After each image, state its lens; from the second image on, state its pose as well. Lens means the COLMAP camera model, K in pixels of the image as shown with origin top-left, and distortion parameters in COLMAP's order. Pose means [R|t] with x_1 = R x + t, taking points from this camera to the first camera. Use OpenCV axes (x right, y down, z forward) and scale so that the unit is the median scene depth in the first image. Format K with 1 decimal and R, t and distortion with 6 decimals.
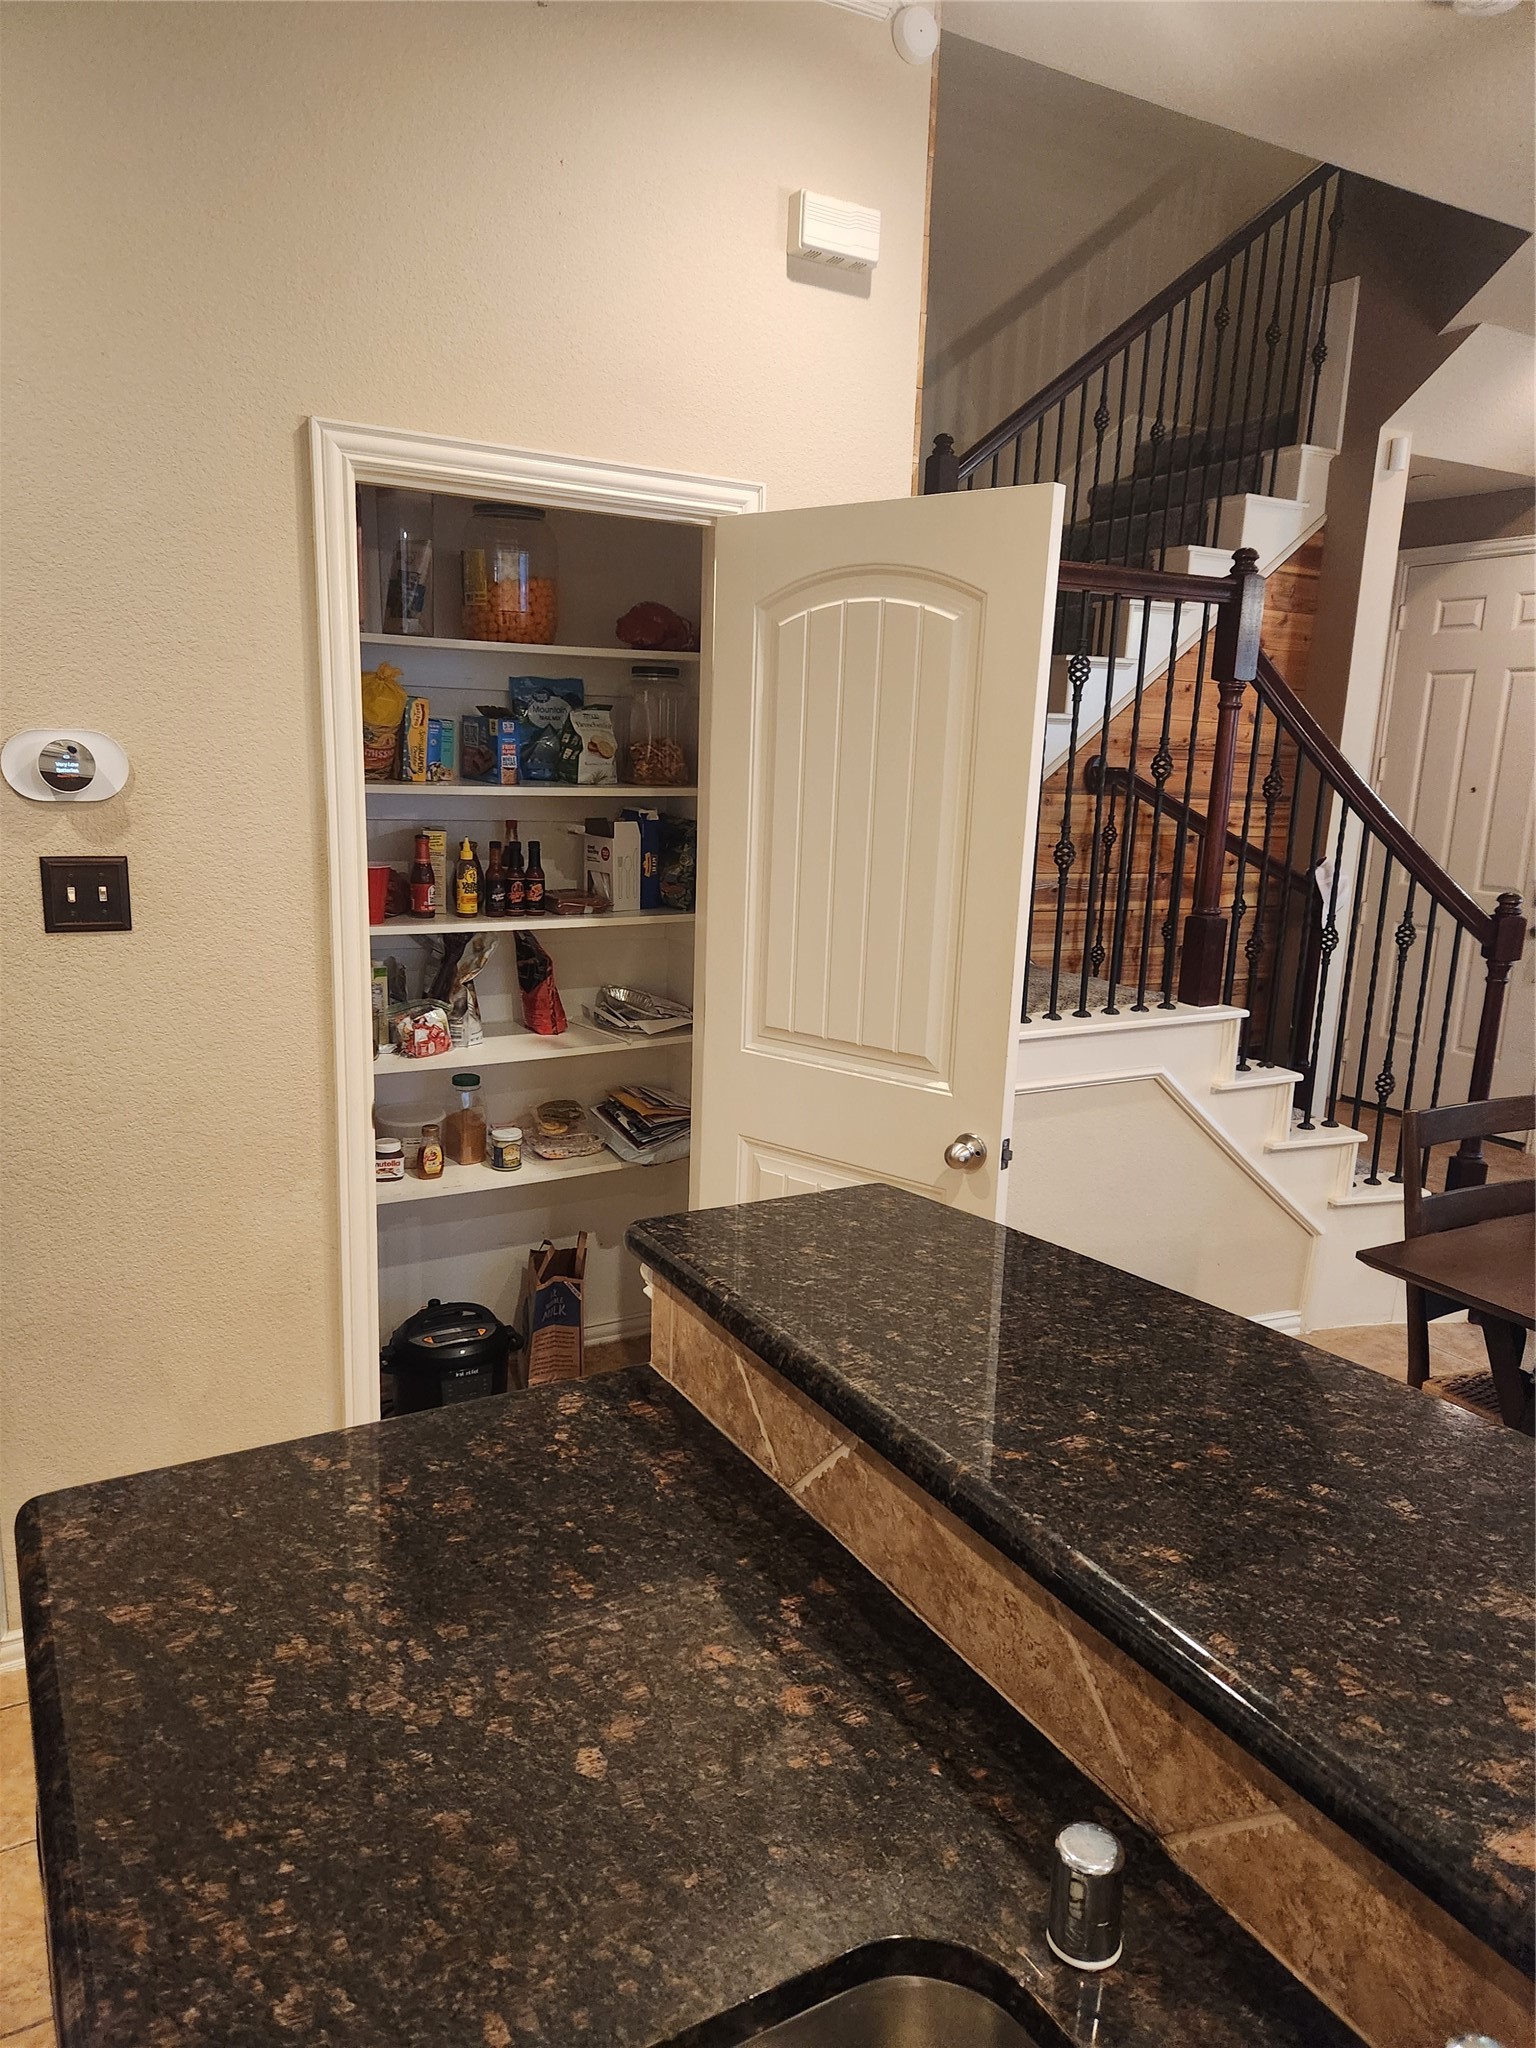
lens RADIAL K [[1367.0, 0, 768.2], [0, 1367.0, 1030.9], [0, 0, 1]] dist [0.020178, -0.009485]
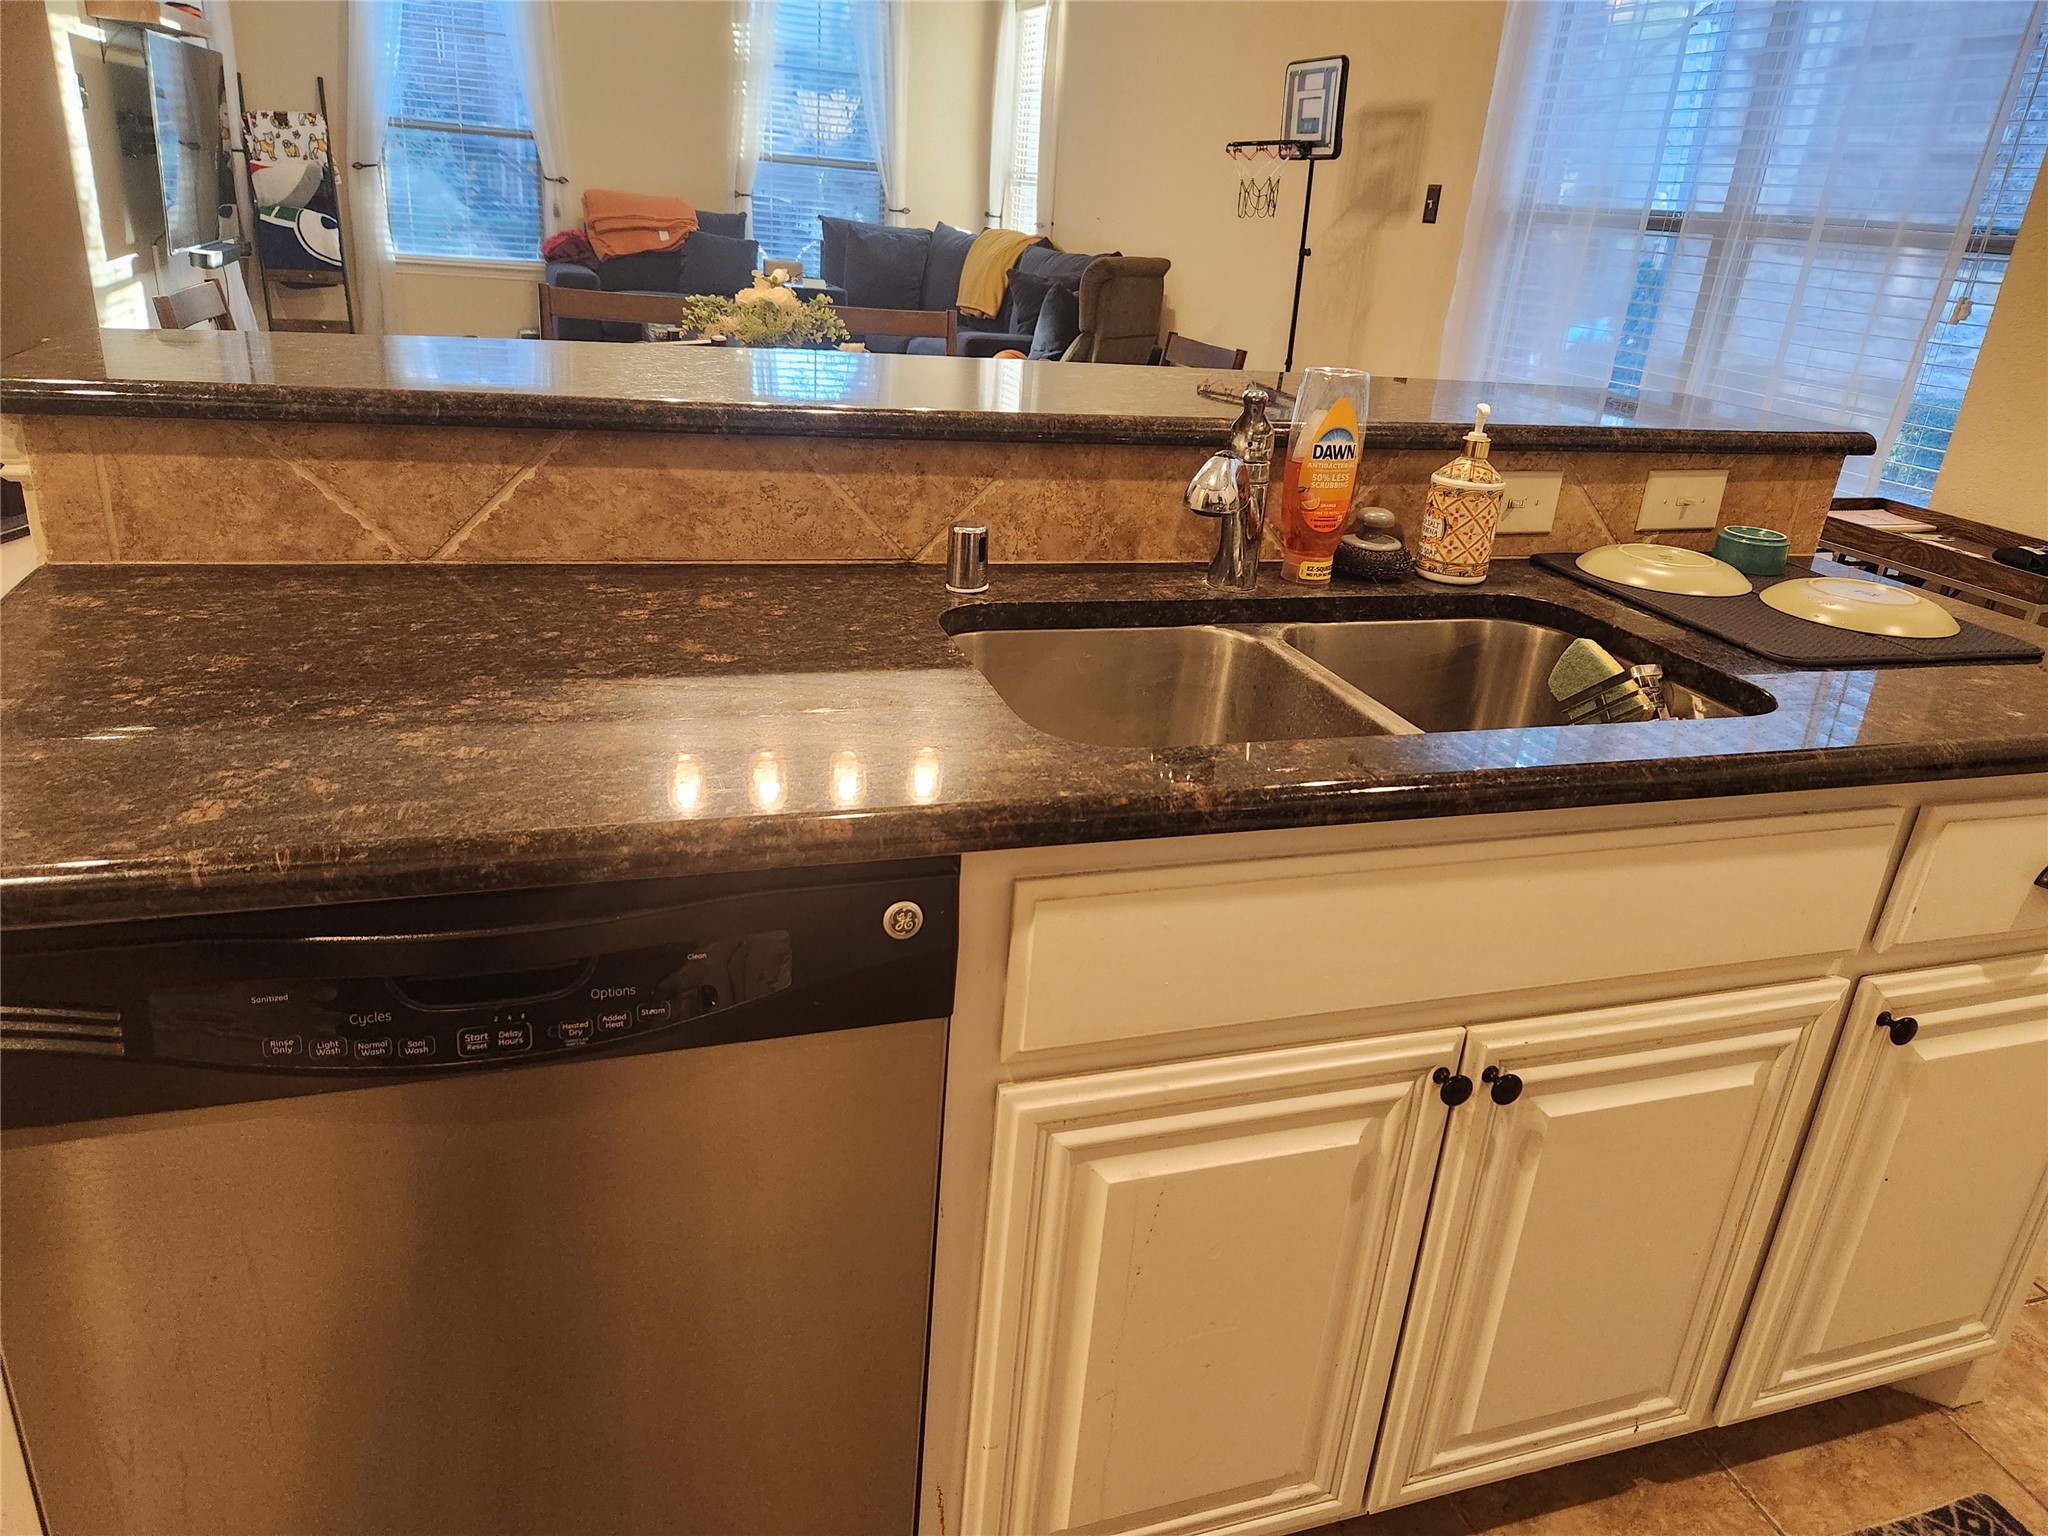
lens RADIAL K [[1367.0, 0, 1032.7], [0, 1367.0, 769.4], [0, 0, 1]] dist [0.020178, -0.009485]
pose [[0.202040, -0.392172, 0.897430, -1.014745], [0.120470, 0.919320, 0.374616, 0.175677], [-0.971940, 0.032426, 0.232984, 0.390241]]
